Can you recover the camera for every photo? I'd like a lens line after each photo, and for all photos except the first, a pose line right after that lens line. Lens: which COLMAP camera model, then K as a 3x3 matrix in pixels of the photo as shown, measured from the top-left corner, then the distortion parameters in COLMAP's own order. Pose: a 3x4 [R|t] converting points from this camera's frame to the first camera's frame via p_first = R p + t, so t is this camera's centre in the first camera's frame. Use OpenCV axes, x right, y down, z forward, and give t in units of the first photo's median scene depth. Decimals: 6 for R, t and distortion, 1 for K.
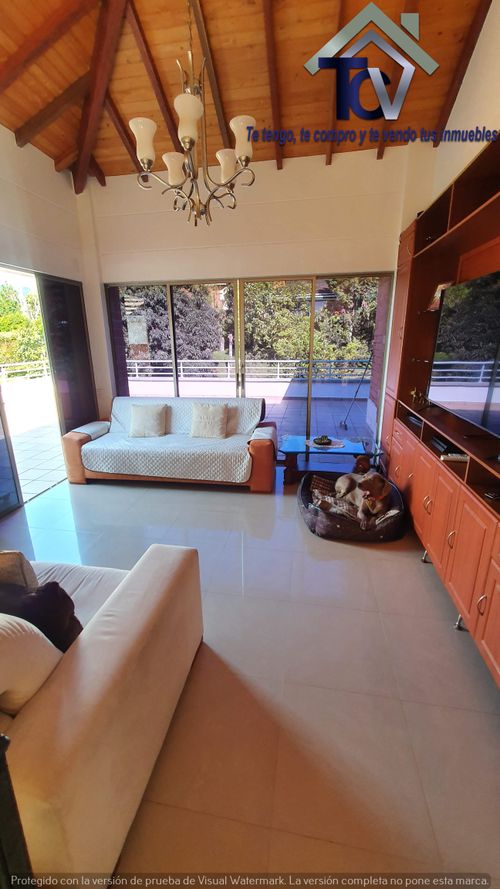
lens RADIAL K [[347.2, 0, 248.0], [0, 347.2, 437.7], [0, 0, 1]] dist [0.003850, 0.002185]
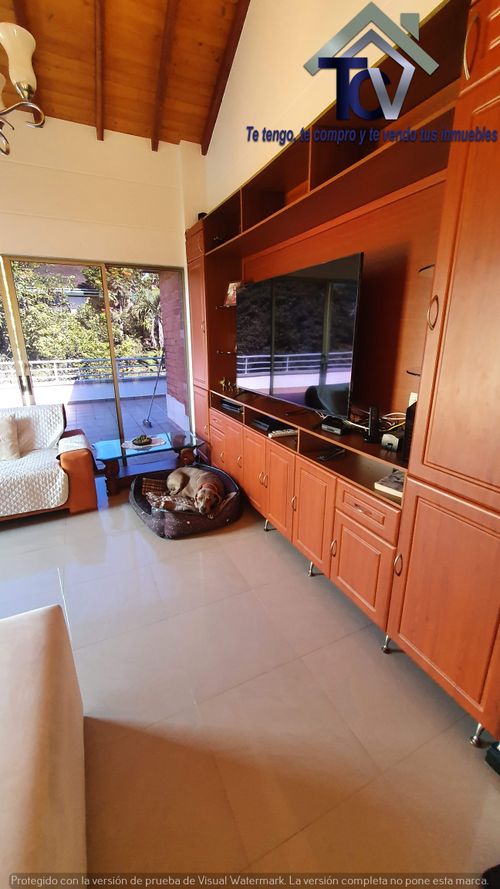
lens RADIAL K [[347.2, 0, 243.3], [0, 347.2, 438.3], [0, 0, 1]] dist [0.003850, 0.002185]
pose [[0.820889, -0.158952, 0.548521, -0.089187], [0.156809, 0.986304, 0.051143, -0.003736], [-0.549138, 0.044030, 0.834571, 0.071286]]
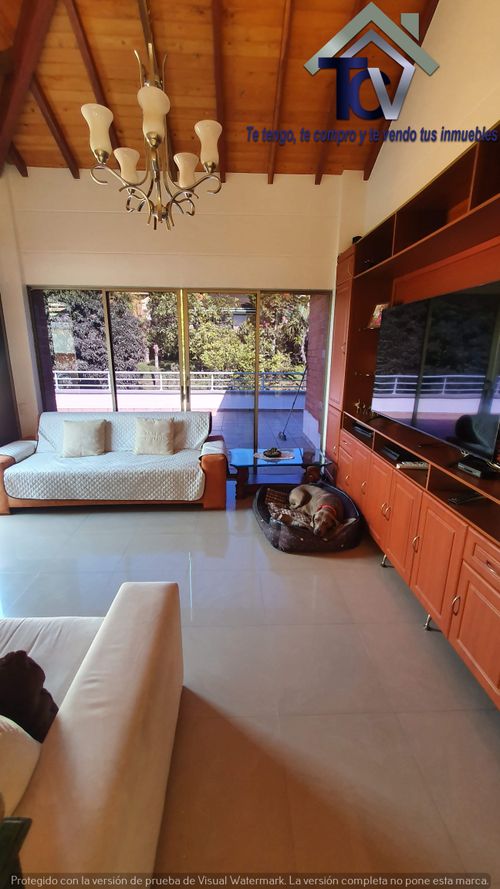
lens RADIAL K [[347.2, 0, 246.5], [0, 347.2, 438.4], [0, 0, 1]] dist [0.003850, 0.002185]
pose [[0.978449, -0.030929, 0.204161, -0.072233], [0.037008, 0.998976, -0.026025, -0.011254], [-0.203147, 0.033020, 0.978591, 0.036786]]
